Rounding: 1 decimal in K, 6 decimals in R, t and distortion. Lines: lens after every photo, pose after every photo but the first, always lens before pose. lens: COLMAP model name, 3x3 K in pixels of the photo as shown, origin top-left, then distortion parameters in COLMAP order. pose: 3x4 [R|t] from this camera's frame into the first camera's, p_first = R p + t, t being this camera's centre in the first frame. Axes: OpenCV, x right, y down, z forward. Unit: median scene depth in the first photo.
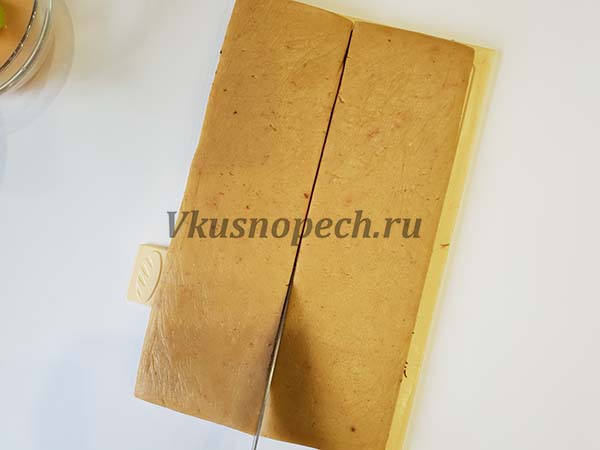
lens RADIAL K [[456.2, 0, 300.0], [0, 456.2, 225.0], [0, 0, 1]] dist [-0.002177, -0.000468]
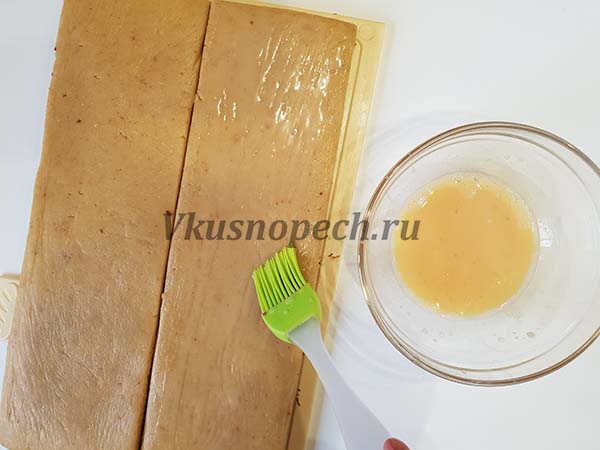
lens RADIAL K [[456.2, 0, 300.0], [0, 456.2, 225.0], [0, 0, 1]] dist [-0.002177, -0.000468]
pose [[0.997837, -0.065676, -0.002835, 0.261647], [0.065681, 0.994277, 0.084257, -0.097527], [-0.002715, -0.084261, 0.996440, 0.132645]]
